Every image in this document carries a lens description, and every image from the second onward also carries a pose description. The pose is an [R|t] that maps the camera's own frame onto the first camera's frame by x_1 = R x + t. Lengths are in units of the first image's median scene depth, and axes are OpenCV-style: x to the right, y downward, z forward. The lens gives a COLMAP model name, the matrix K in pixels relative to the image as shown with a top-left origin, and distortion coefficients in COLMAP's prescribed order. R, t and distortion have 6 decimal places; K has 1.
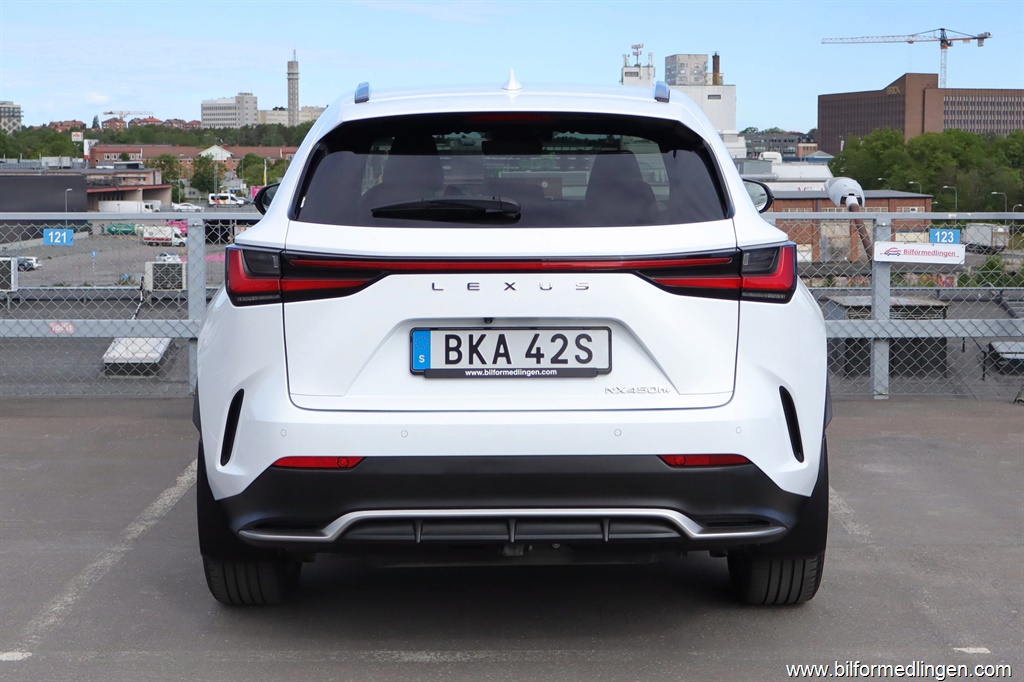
lens RADIAL K [[1712.1, 0, 512.0], [0, 1712.1, 341.0], [0, 0, 1]] dist [0.023455, 0.080416]
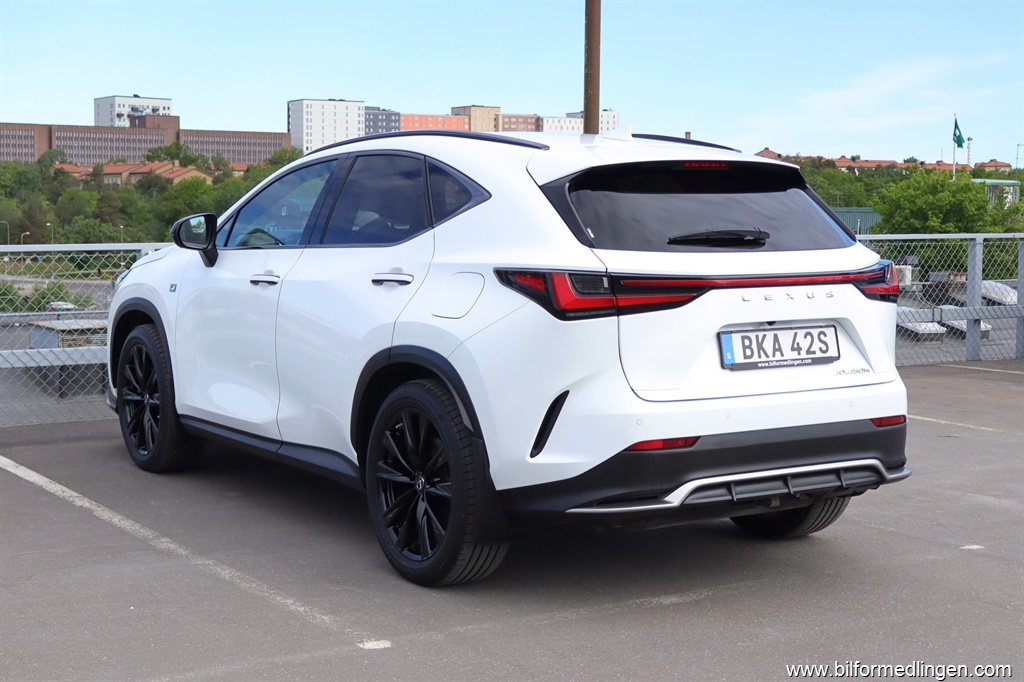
lens RADIAL K [[1712.1, 0, 512.0], [0, 1712.1, 341.0], [0, 0, 1]] dist [0.023455, 0.080416]
pose [[0.836247, -0.042598, 0.546695, -0.877872], [0.051885, 0.998652, -0.001551, -0.006818], [-0.545892, 0.029662, 0.837330, 0.027650]]
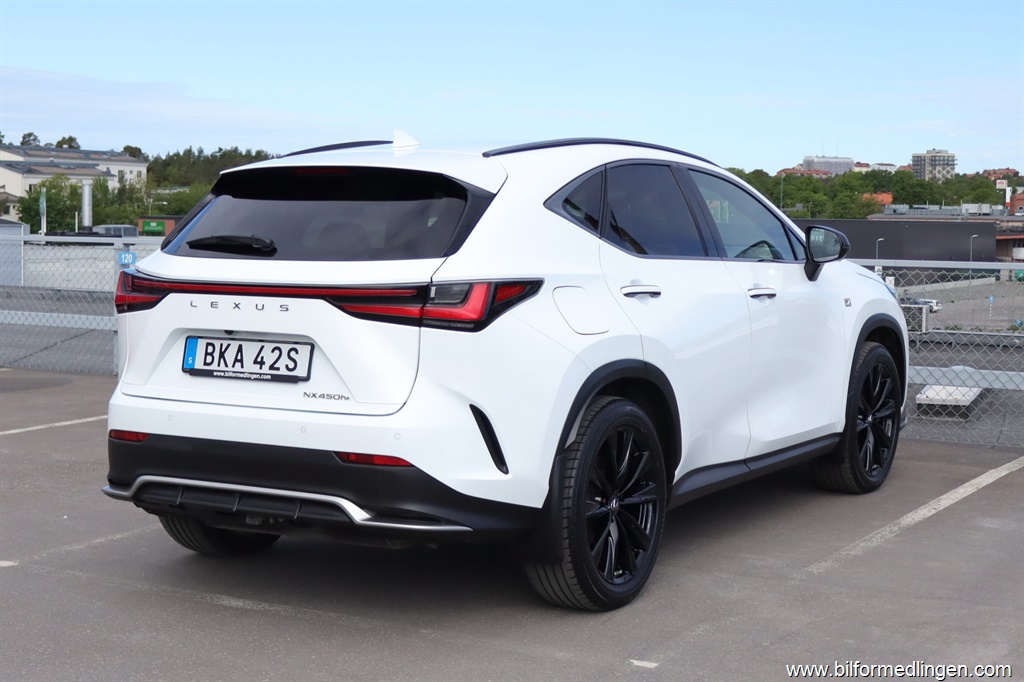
lens RADIAL K [[1674.6, 0, 512.0], [0, 1674.6, 341.0], [0, 0, 1]] dist [0.026214, 0.042674]
pose [[0.861231, 0.051086, -0.505639, 0.781293], [-0.063852, 0.997928, -0.007933, -0.009227], [0.504186, 0.039118, 0.862709, 0.046510]]
